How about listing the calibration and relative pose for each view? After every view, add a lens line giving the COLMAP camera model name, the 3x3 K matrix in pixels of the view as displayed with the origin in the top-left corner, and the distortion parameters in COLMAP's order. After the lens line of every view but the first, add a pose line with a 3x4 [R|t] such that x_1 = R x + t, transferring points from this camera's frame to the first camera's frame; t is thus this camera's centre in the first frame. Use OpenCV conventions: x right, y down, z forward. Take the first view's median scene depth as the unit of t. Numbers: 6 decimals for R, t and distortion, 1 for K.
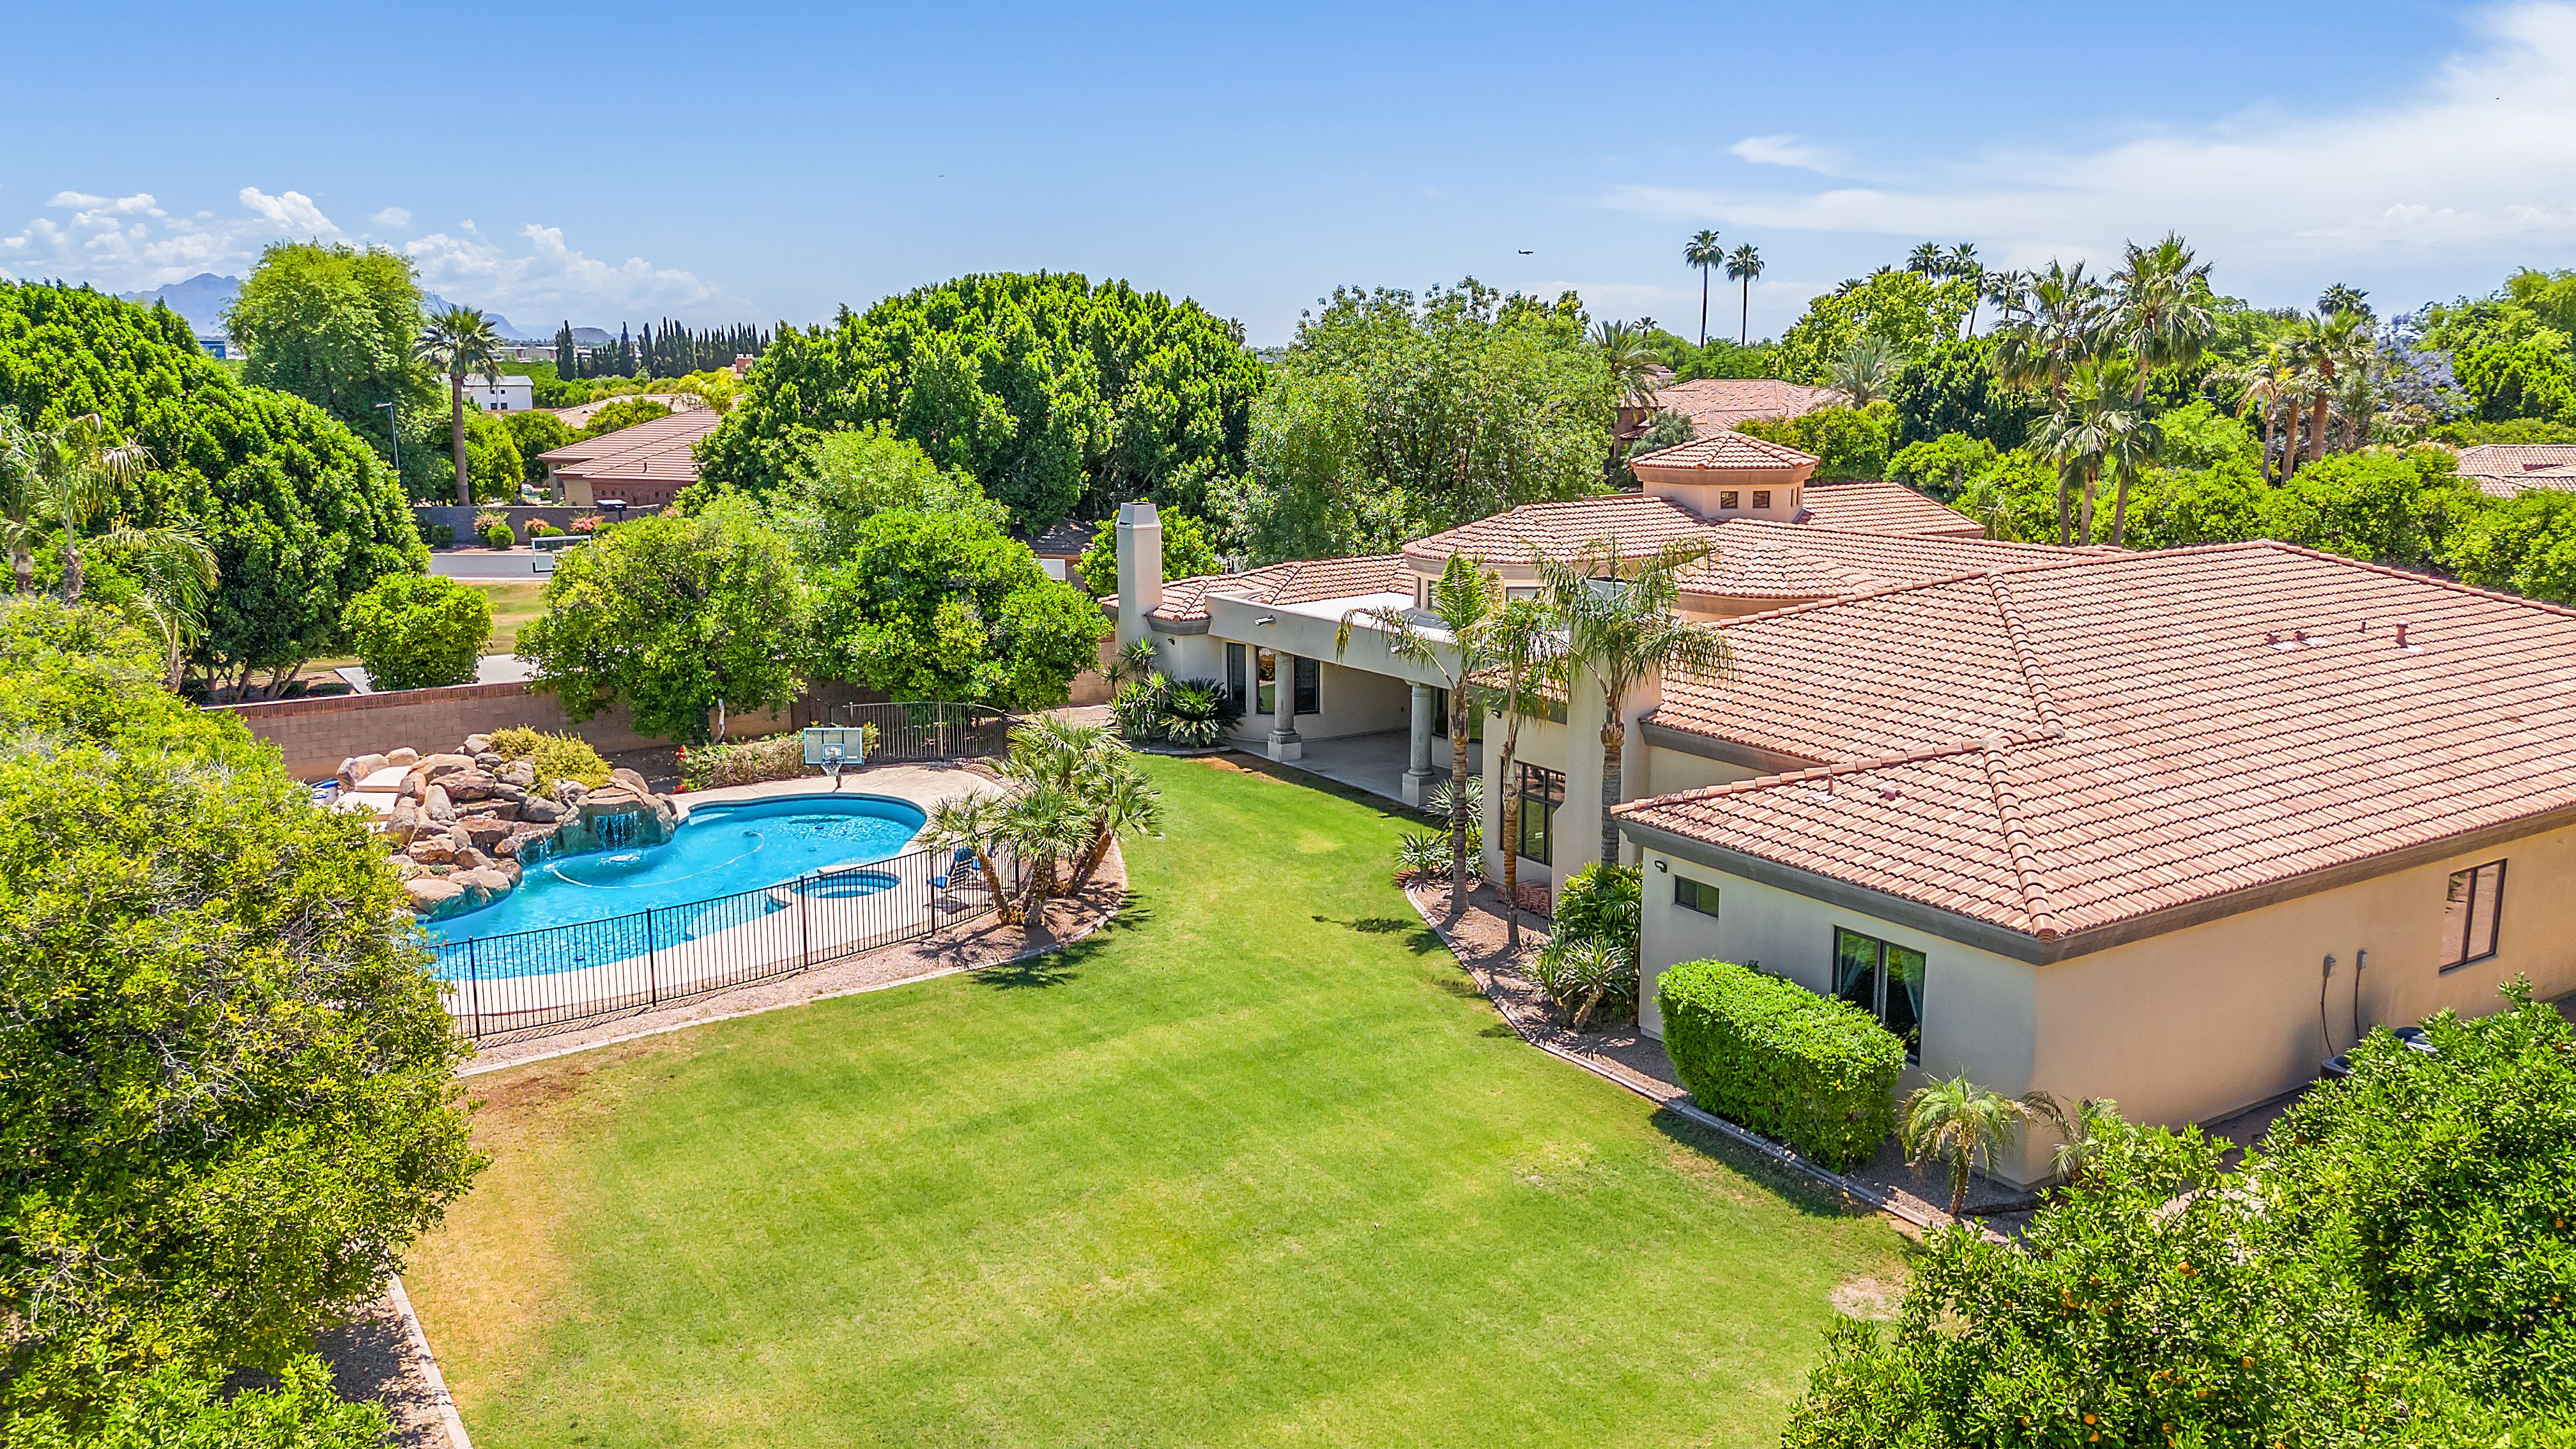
lens RADIAL K [[1914.2, 0, 1289.1], [0, 1914.2, 723.3], [0, 0, 1]] dist [0.013797, 0.002315]
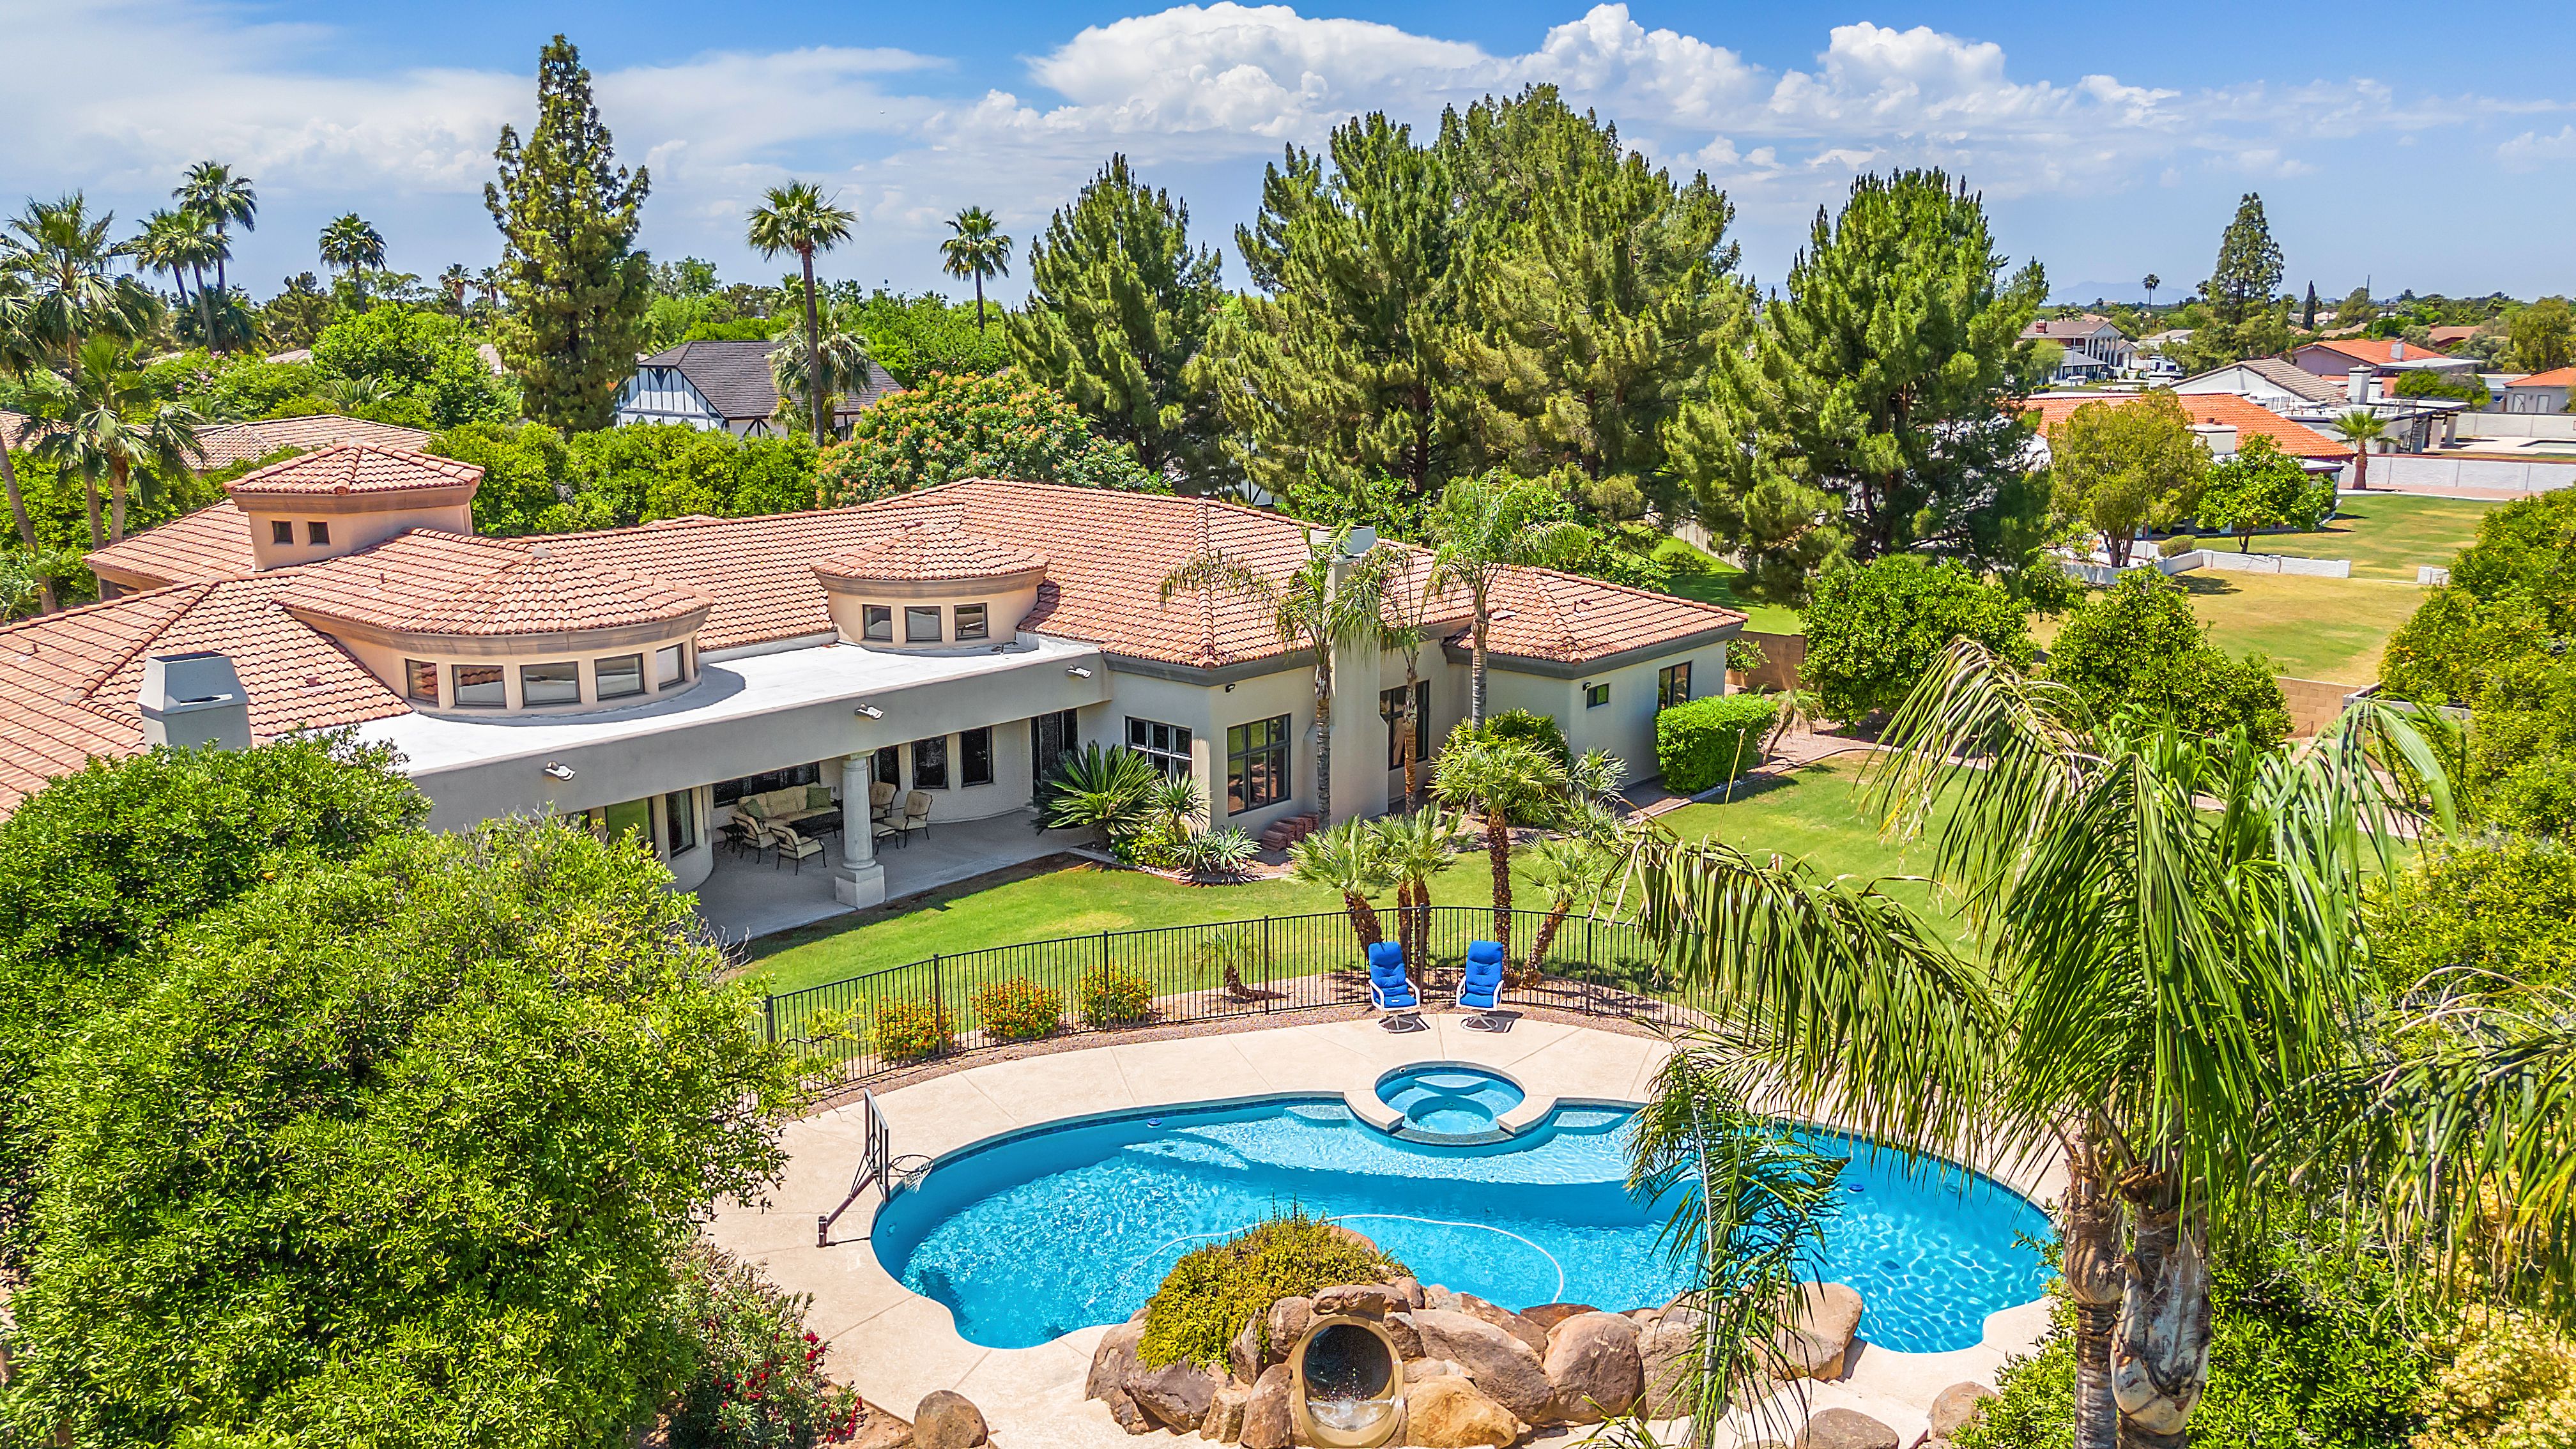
lens RADIAL K [[1914.2, 0, 1286.4], [0, 1914.2, 725.0], [0, 0, 1]] dist [0.013797, 0.002315]
pose [[-0.276232, -0.204395, 0.939105, -0.996158], [0.181634, 0.948414, 0.259848, -0.283008], [-0.943772, 0.242351, -0.224857, 1.370413]]
